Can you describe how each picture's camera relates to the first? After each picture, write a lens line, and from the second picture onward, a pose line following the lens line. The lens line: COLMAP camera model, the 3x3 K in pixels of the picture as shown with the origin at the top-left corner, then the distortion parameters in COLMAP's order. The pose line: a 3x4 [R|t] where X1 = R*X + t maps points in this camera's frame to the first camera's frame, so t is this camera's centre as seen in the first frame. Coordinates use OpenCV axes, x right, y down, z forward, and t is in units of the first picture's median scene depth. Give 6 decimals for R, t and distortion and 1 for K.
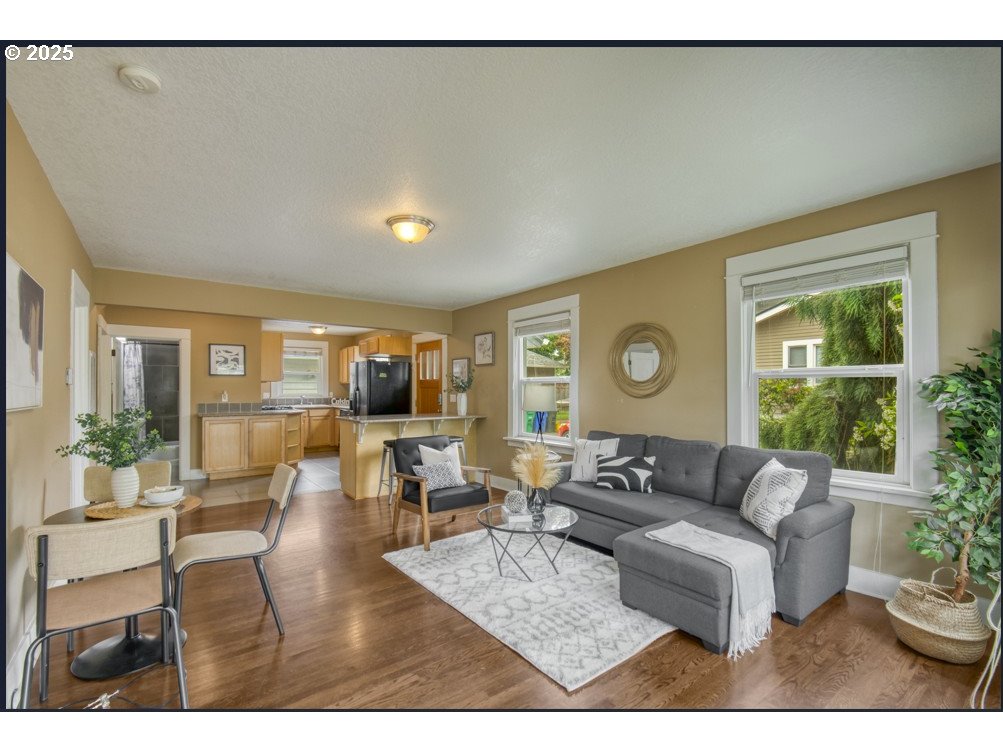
lens RADIAL K [[447.7, 0, 505.6], [0, 447.7, 388.9], [0, 0, 1]] dist [-0.007688, -0.002712]
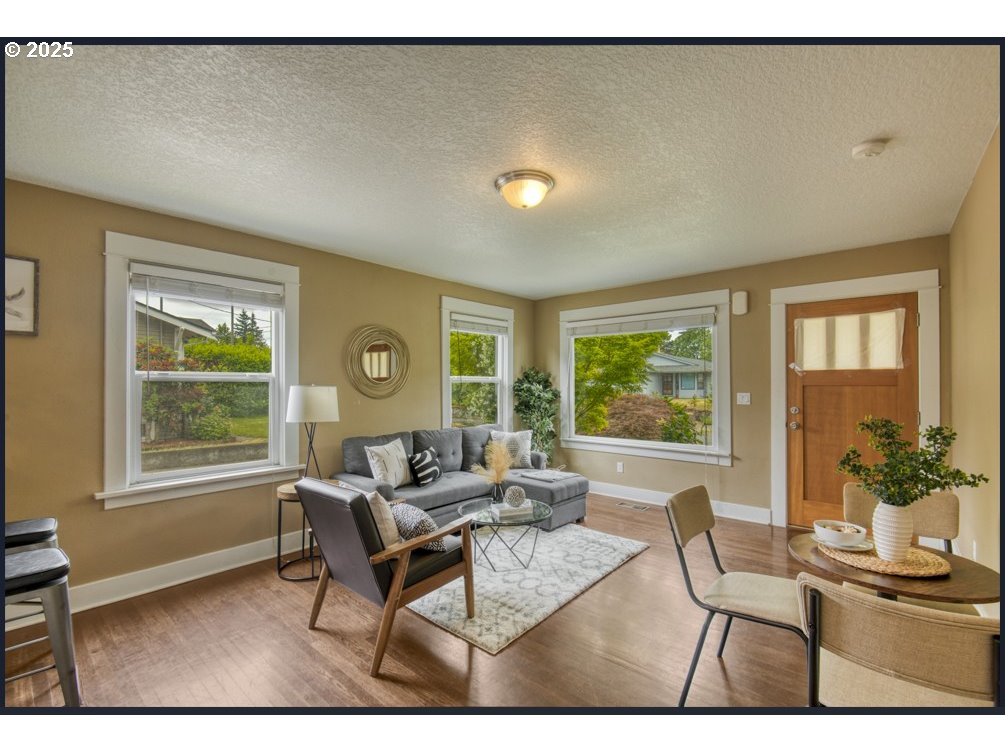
lens RADIAL K [[448.6, 0, 502.3], [0, 448.6, 382.4], [0, 0, 1]] dist [-0.007688, -0.002712]
pose [[-0.203105, 0.010424, 0.979102, -0.478698], [0.001931, 0.999946, -0.010245, -0.003839], [-0.979155, -0.000191, -0.203114, 0.587537]]
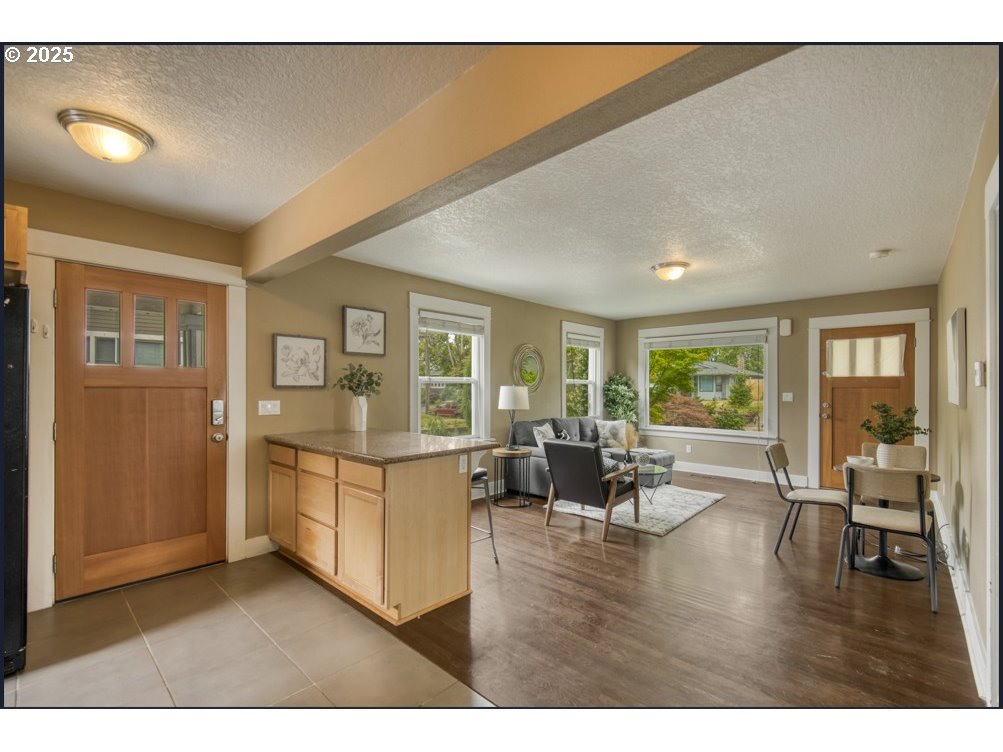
lens RADIAL K [[447.7, 0, 497.8], [0, 447.7, 387.5], [0, 0, 1]] dist [-0.007688, -0.002712]
pose [[-0.172855, 0.001812, 0.984946, -0.702854], [-0.002213, 0.999995, -0.002228, -0.001589], [-0.984945, -0.002565, -0.172850, 0.850079]]
